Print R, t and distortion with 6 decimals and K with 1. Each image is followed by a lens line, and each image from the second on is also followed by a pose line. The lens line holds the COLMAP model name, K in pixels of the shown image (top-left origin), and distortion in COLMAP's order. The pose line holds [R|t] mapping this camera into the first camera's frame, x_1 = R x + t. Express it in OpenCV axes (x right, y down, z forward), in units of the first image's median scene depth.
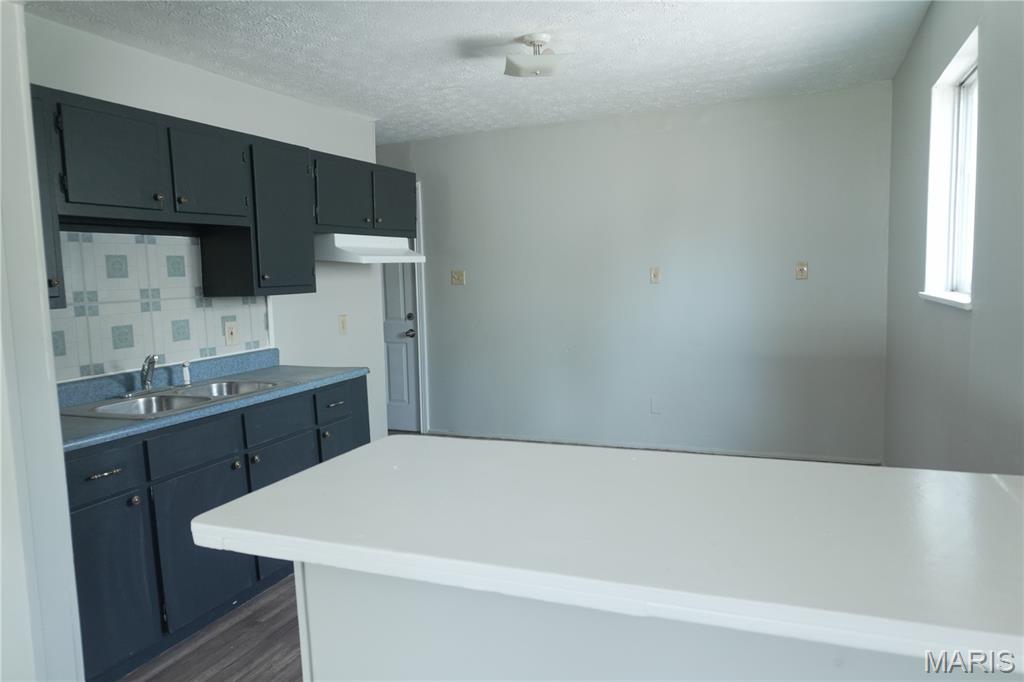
lens RADIAL K [[685.2, 0, 517.8], [0, 685.2, 338.3], [0, 0, 1]] dist [0.003652, -0.000344]
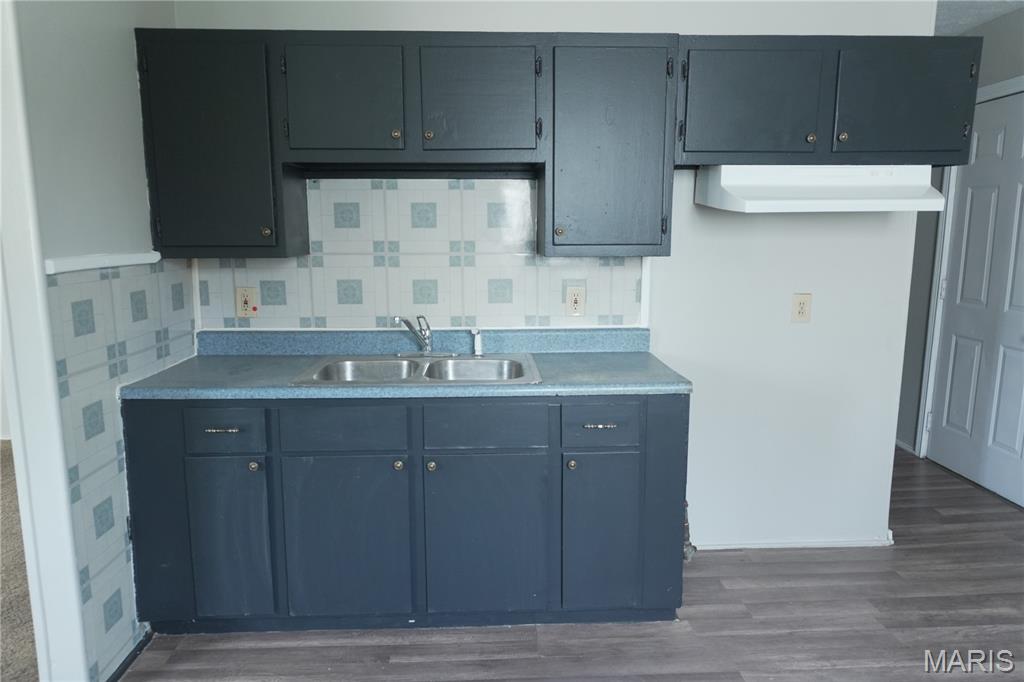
lens RADIAL K [[685.2, 0, 521.9], [0, 685.2, 338.9], [0, 0, 1]] dist [0.003652, -0.000344]
pose [[0.421825, 0.170470, -0.890507, 0.310189], [-0.100802, 0.984895, 0.140789, -0.080817], [0.901056, 0.030377, 0.432637, 0.697469]]
